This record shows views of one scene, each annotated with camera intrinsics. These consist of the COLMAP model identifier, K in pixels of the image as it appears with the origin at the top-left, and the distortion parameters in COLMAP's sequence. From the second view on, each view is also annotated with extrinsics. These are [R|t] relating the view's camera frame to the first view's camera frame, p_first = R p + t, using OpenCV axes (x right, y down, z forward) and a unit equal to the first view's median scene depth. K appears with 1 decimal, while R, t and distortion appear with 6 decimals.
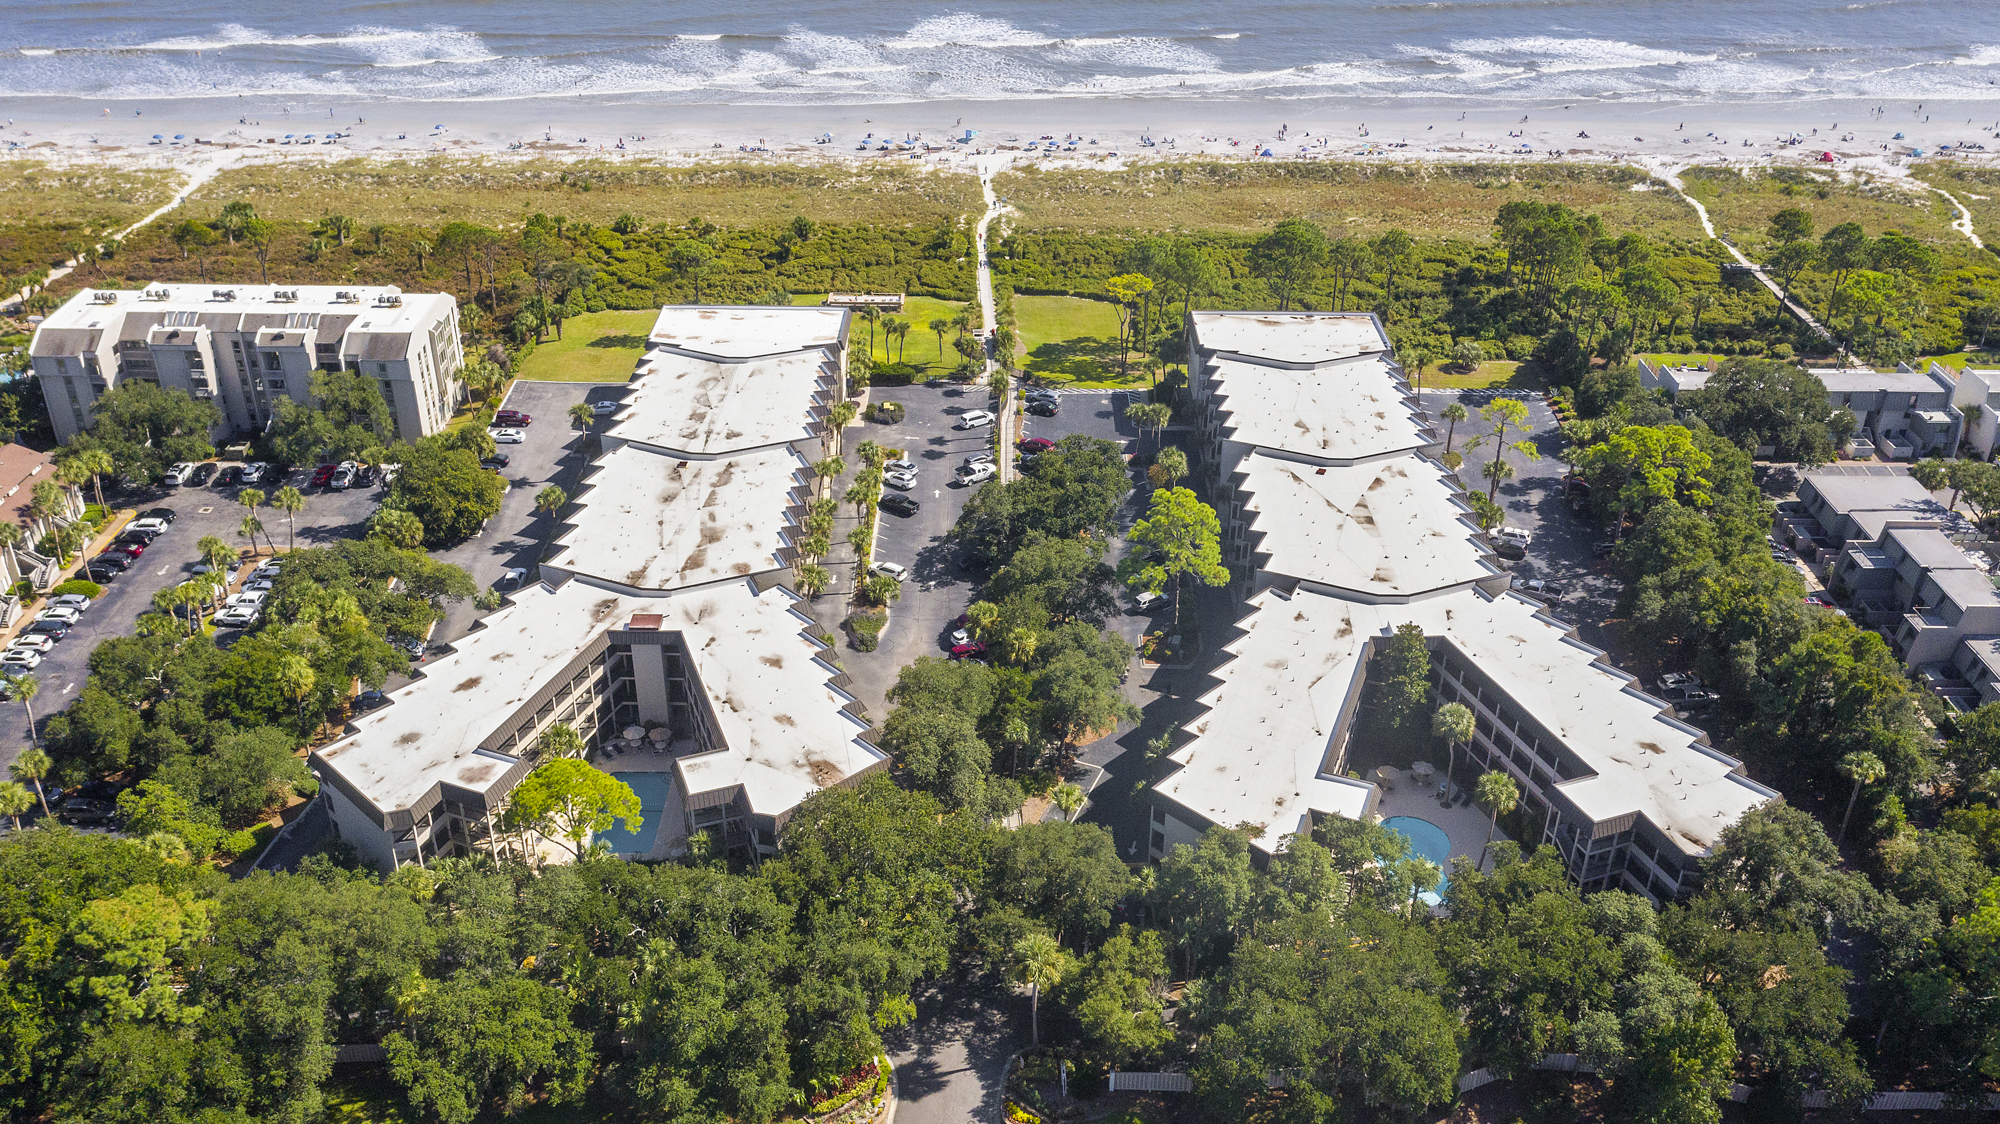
lens RADIAL K [[1618.7, 0, 1000.0], [0, 1618.7, 562.0], [0, 0, 1]] dist [-0.008203, 0.001436]
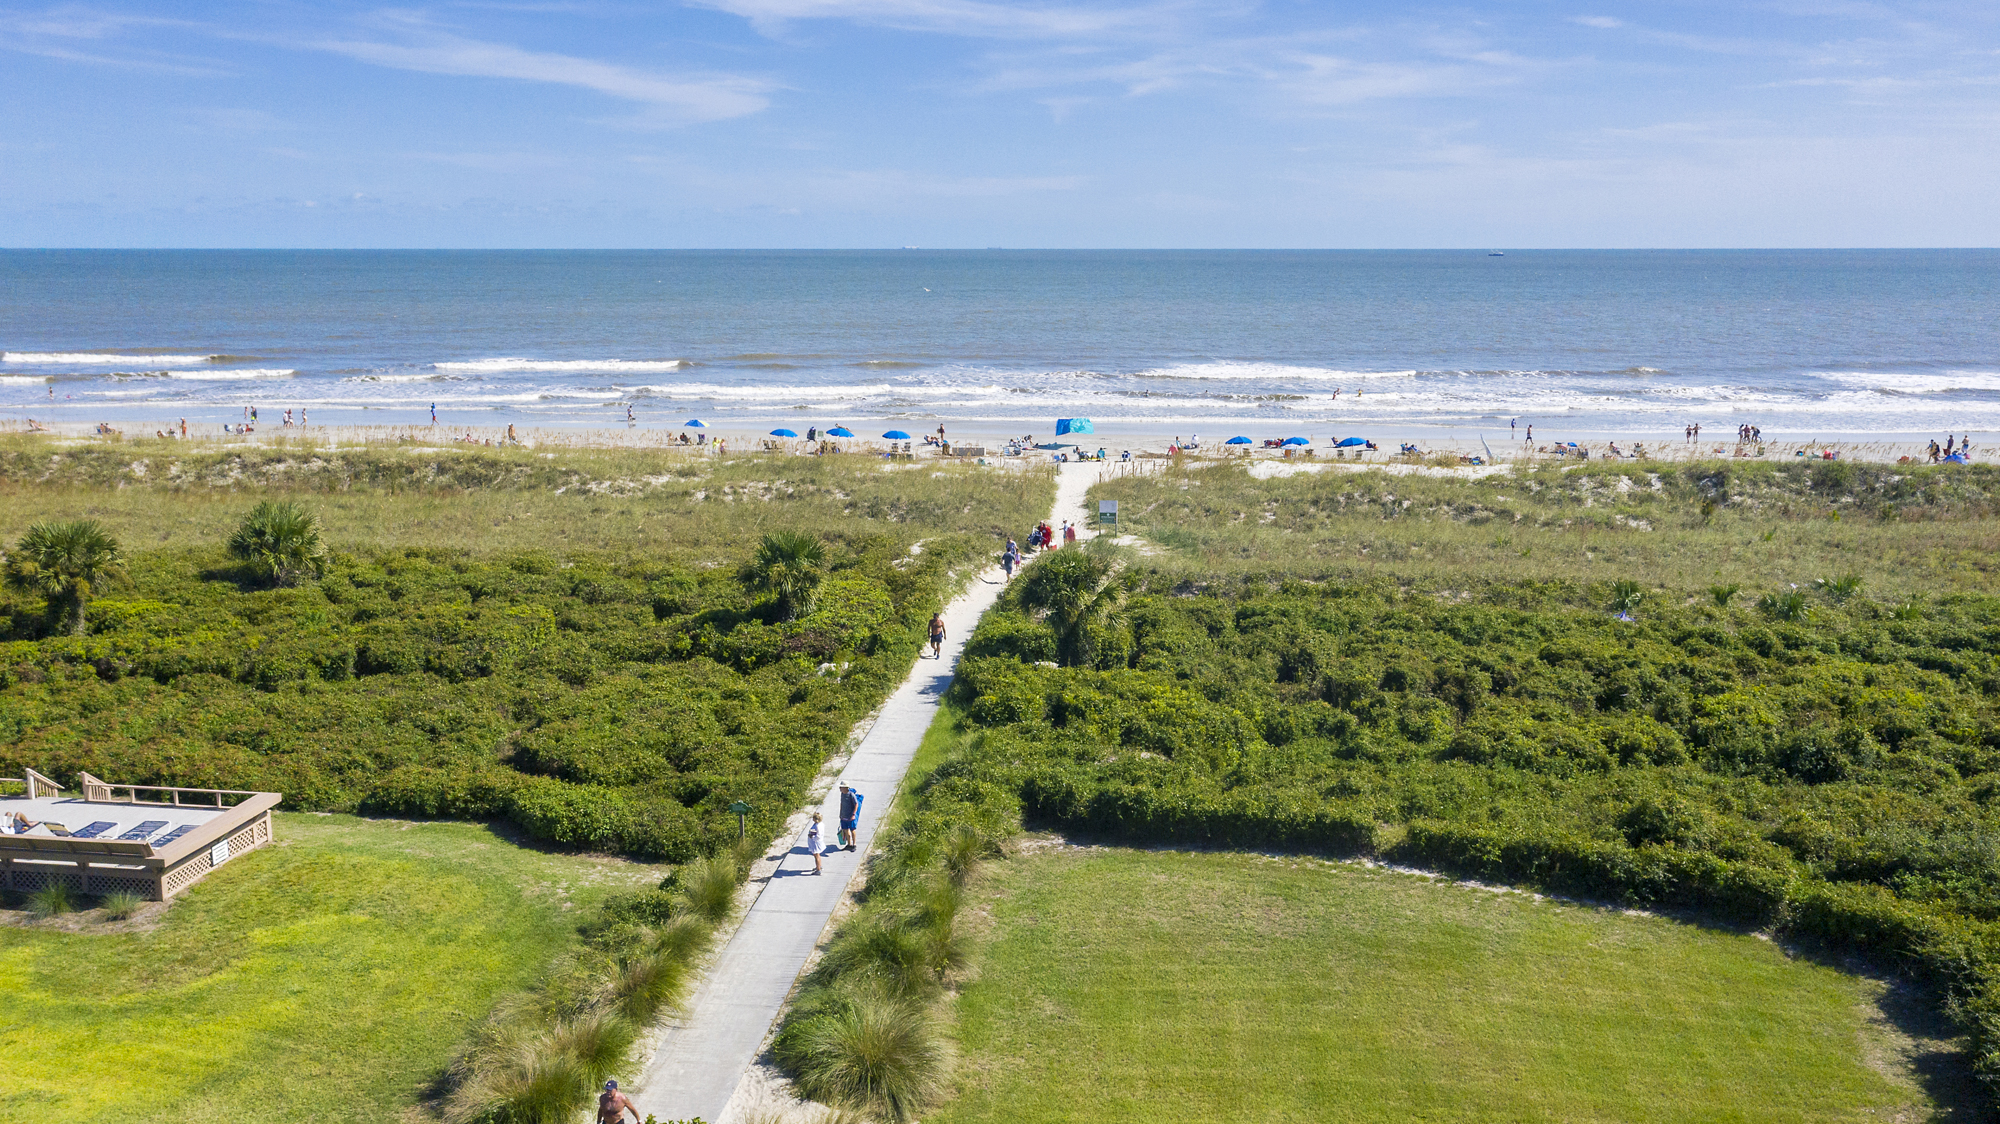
lens RADIAL K [[1618.7, 0, 1000.0], [0, 1618.7, 562.0], [0, 0, 1]] dist [-0.008203, 0.001436]
pose [[0.987301, 0.012558, -0.158366, 0.031615], [-0.066726, 0.937453, -0.341656, -0.135819], [0.144170, 0.347884, 0.926386, 0.841337]]
